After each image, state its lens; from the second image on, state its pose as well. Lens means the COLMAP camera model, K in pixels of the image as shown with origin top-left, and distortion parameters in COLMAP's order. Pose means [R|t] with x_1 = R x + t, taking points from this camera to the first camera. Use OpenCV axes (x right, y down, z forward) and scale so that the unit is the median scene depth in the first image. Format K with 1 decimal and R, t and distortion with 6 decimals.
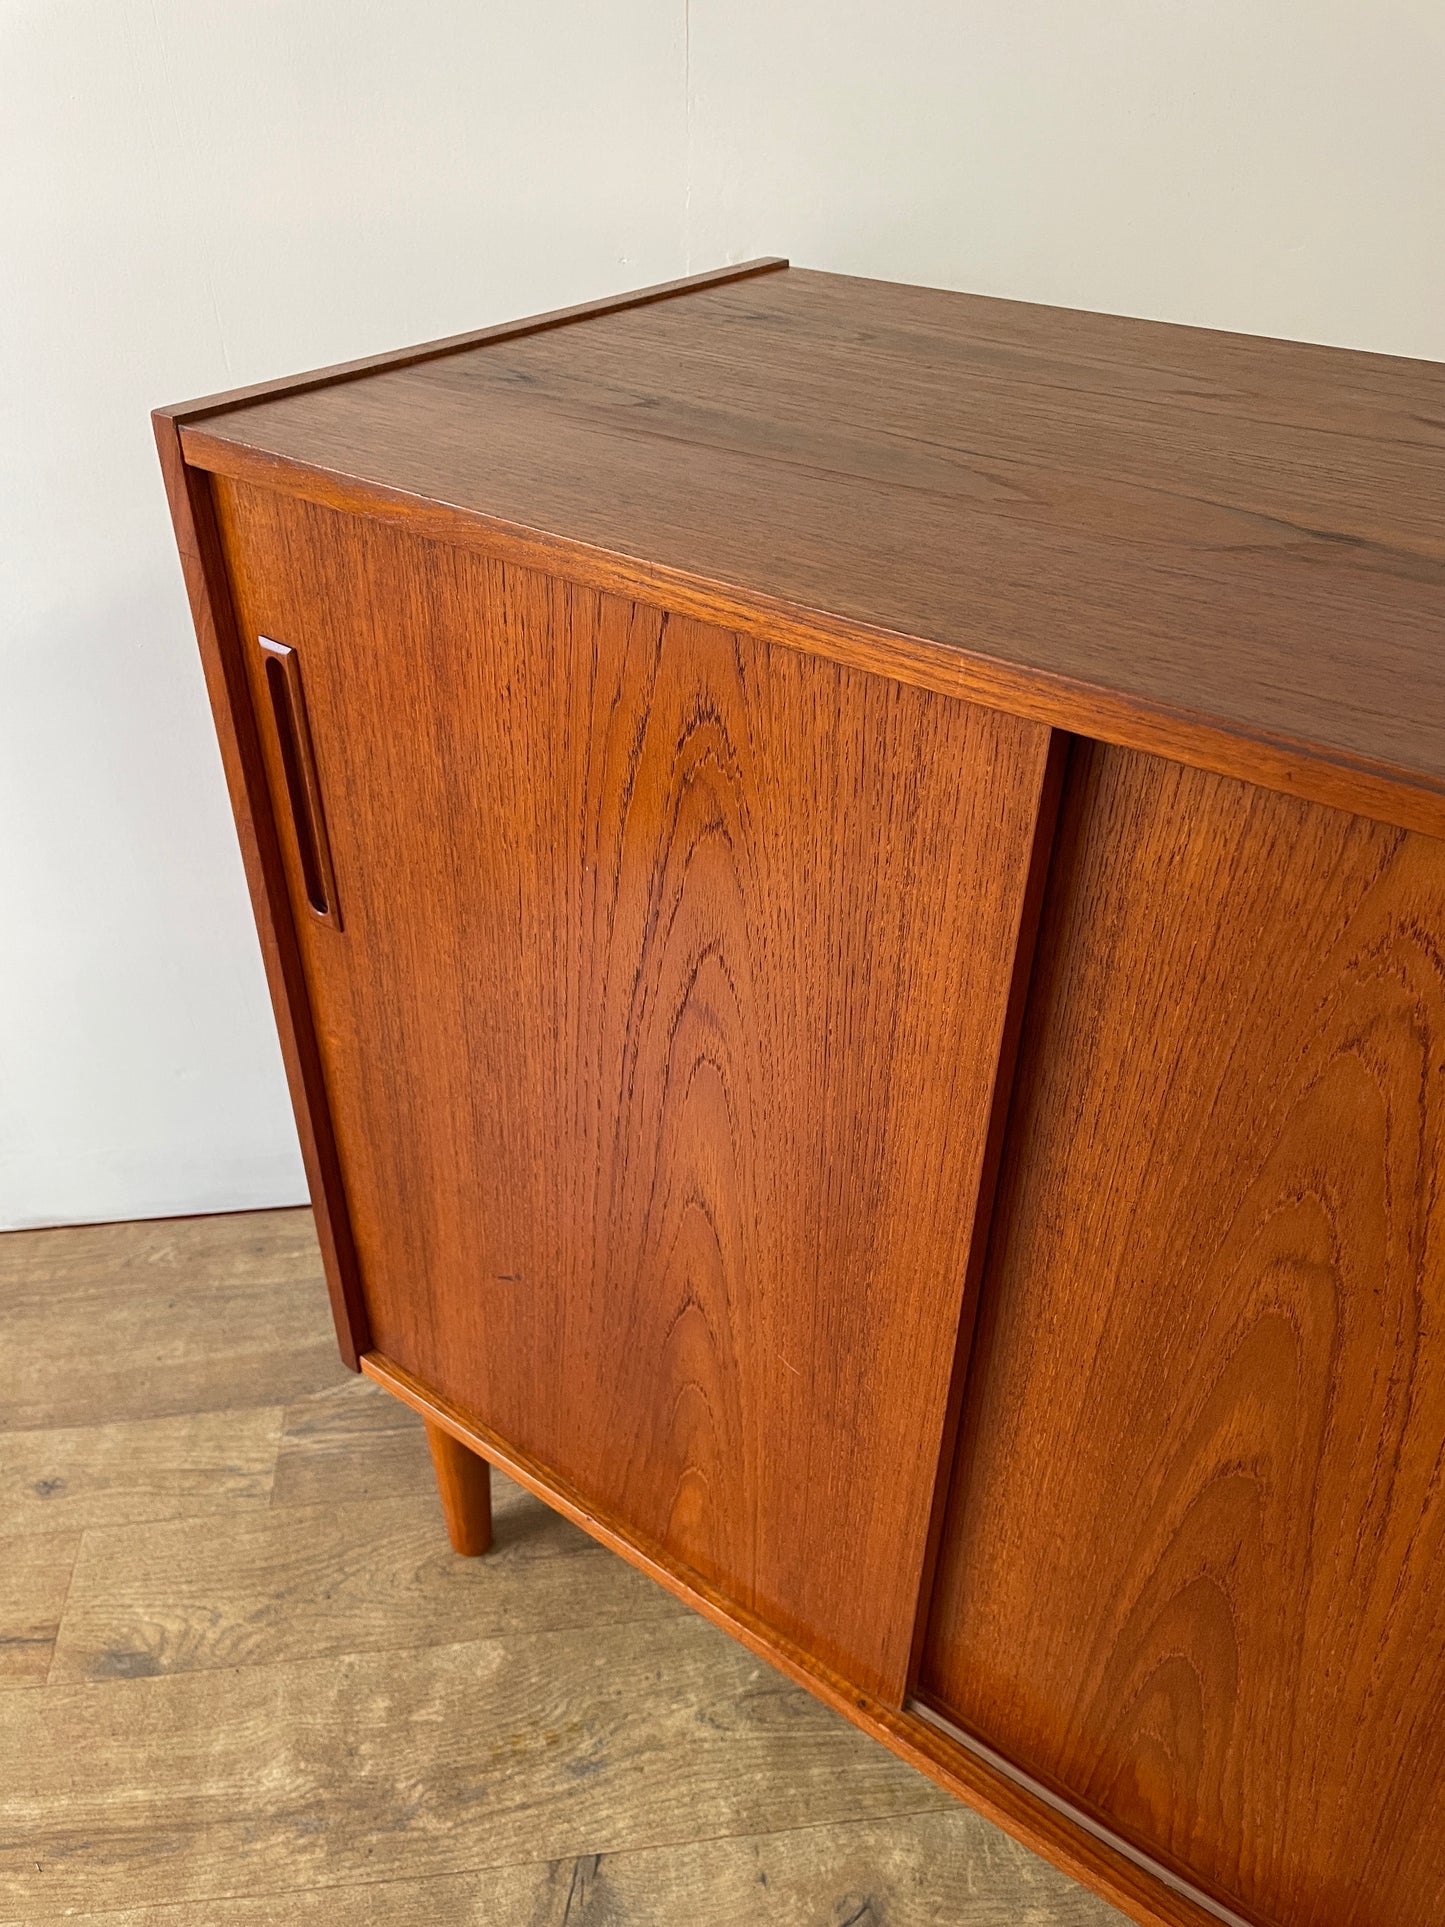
lens RADIAL K [[1467.5, 0, 717.2], [0, 1467.5, 954.0], [0, 0, 1]] dist [0.093489, -0.132448]
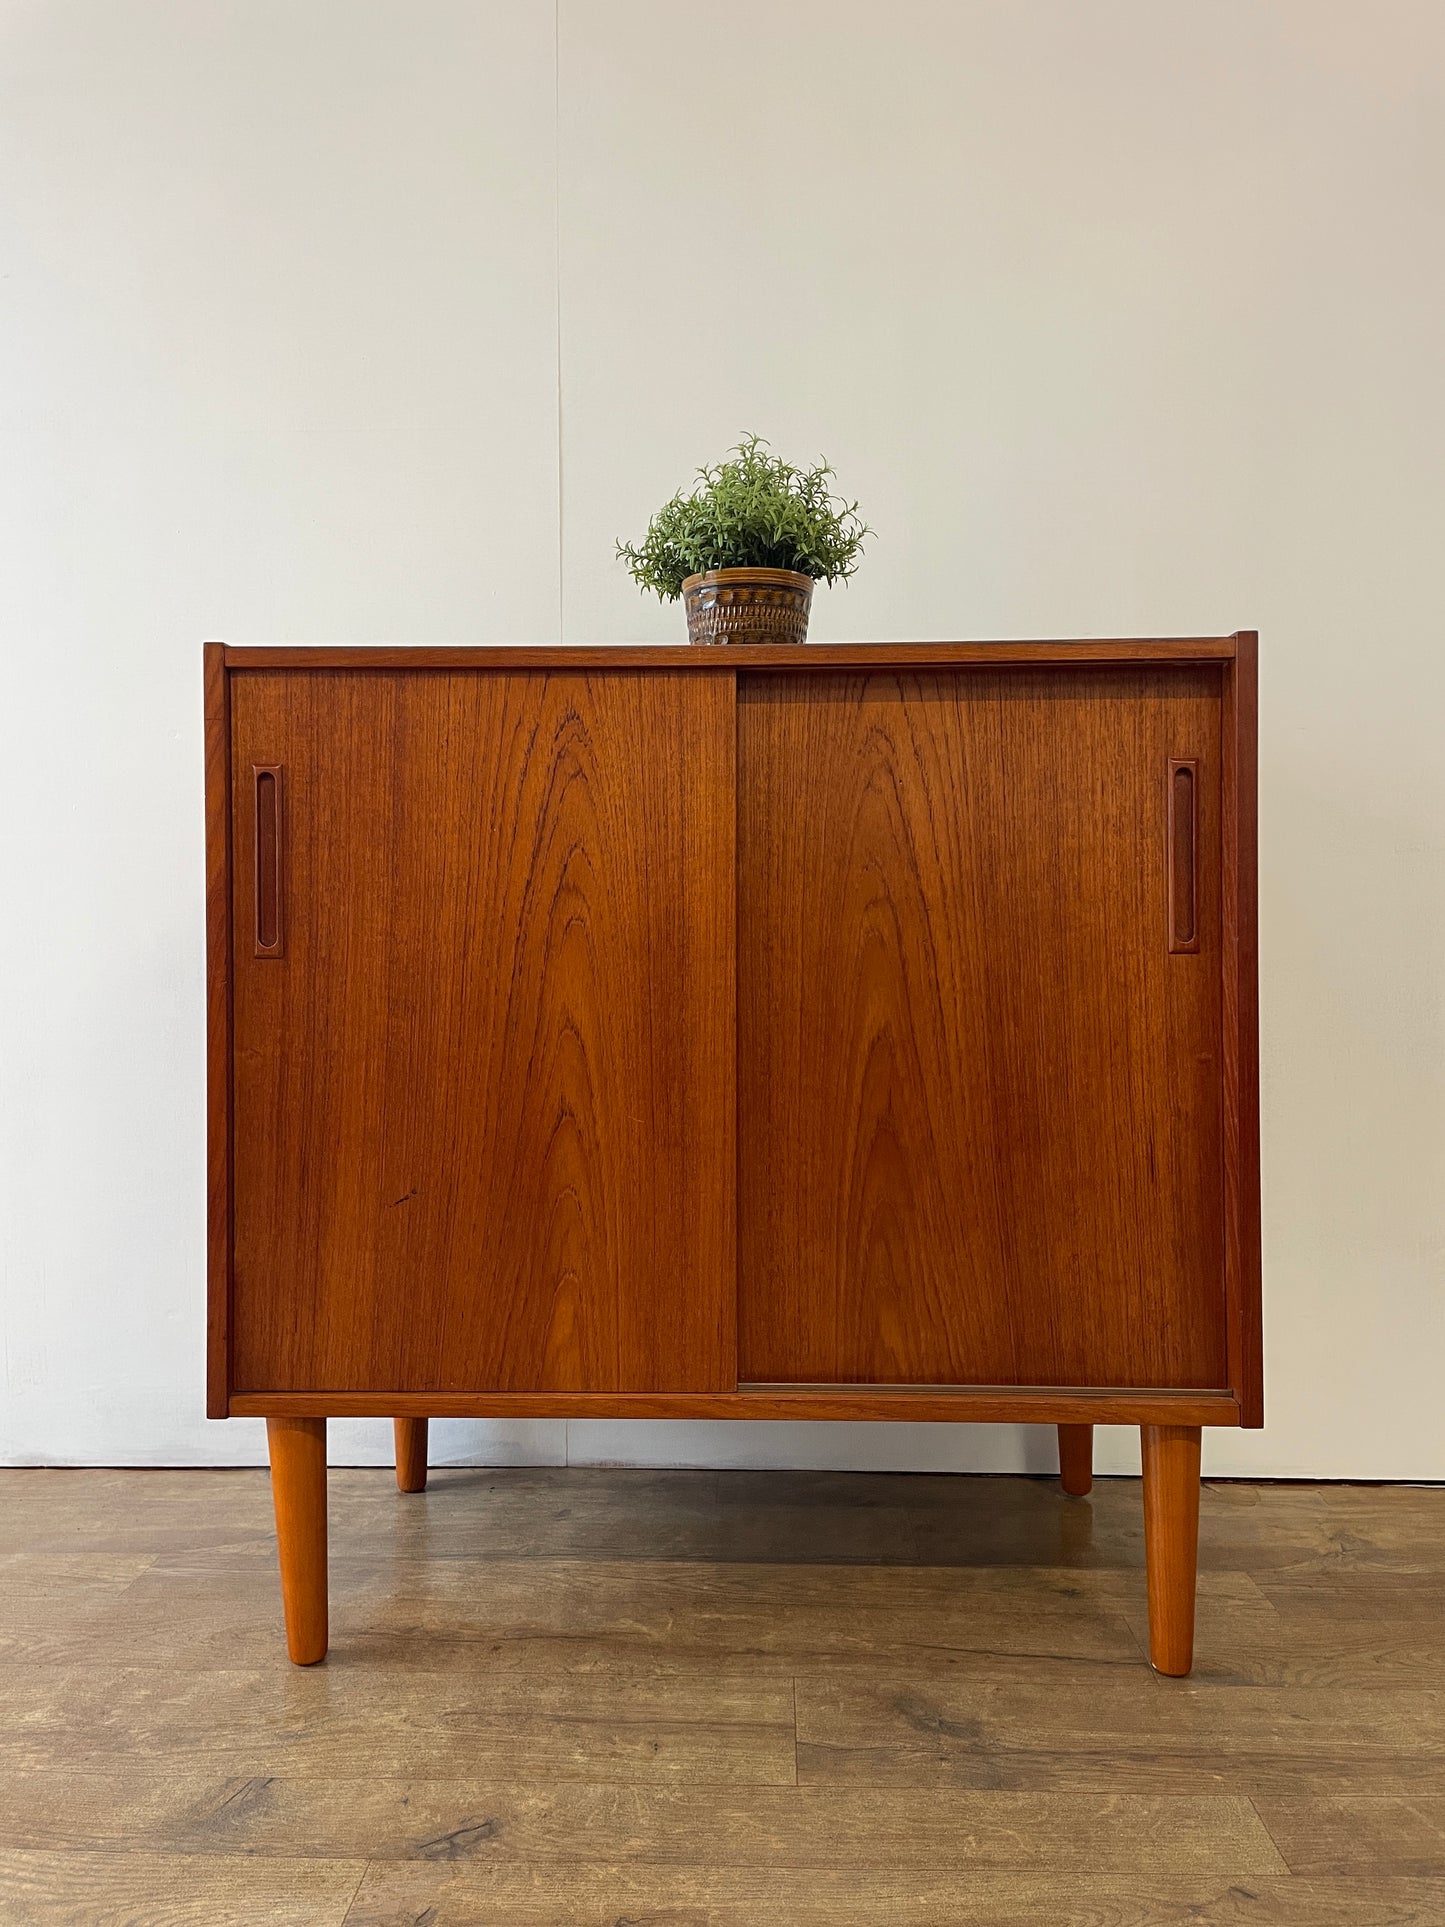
lens RADIAL K [[1467.5, 0, 713.1], [0, 1467.5, 941.1], [0, 0, 1]] dist [0.093489, -0.132448]
pose [[0.822629, -0.014180, 0.568401, -0.770090], [0.334717, 0.820185, -0.463963, 0.850469], [-0.459615, 0.571923, 0.679454, -0.280742]]
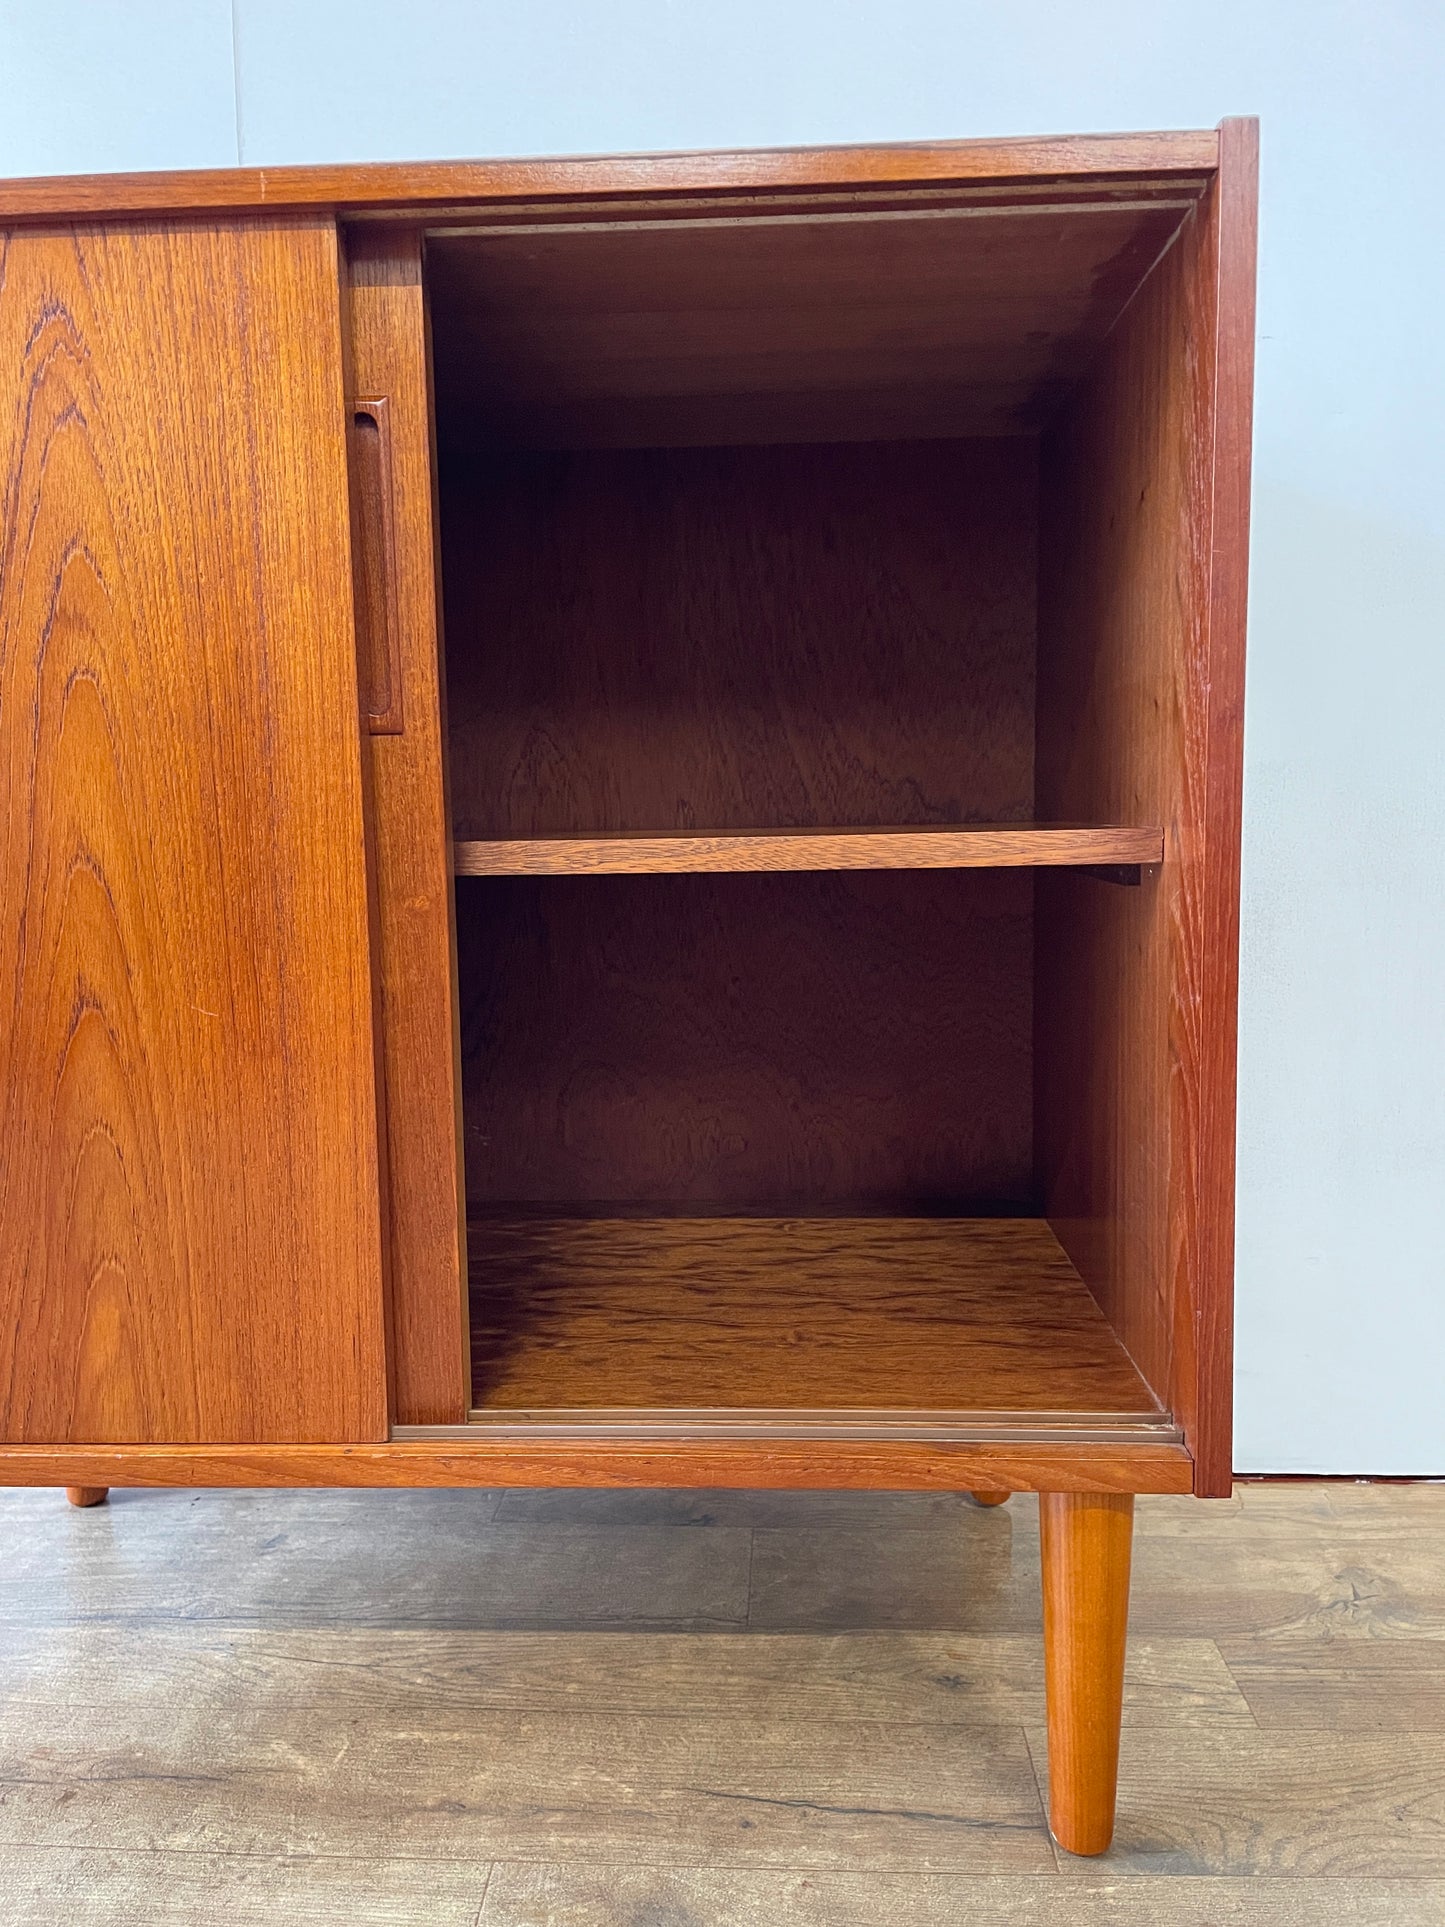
lens RADIAL K [[1467.5, 0, 718.7], [0, 1467.5, 972.2], [0, 0, 1]] dist [0.093489, -0.132448]
pose [[0.830124, -0.087315, 0.550699, -0.200599], [0.339183, 0.862981, -0.374456, 0.697986], [-0.442547, 0.497633, 0.745998, 0.063121]]
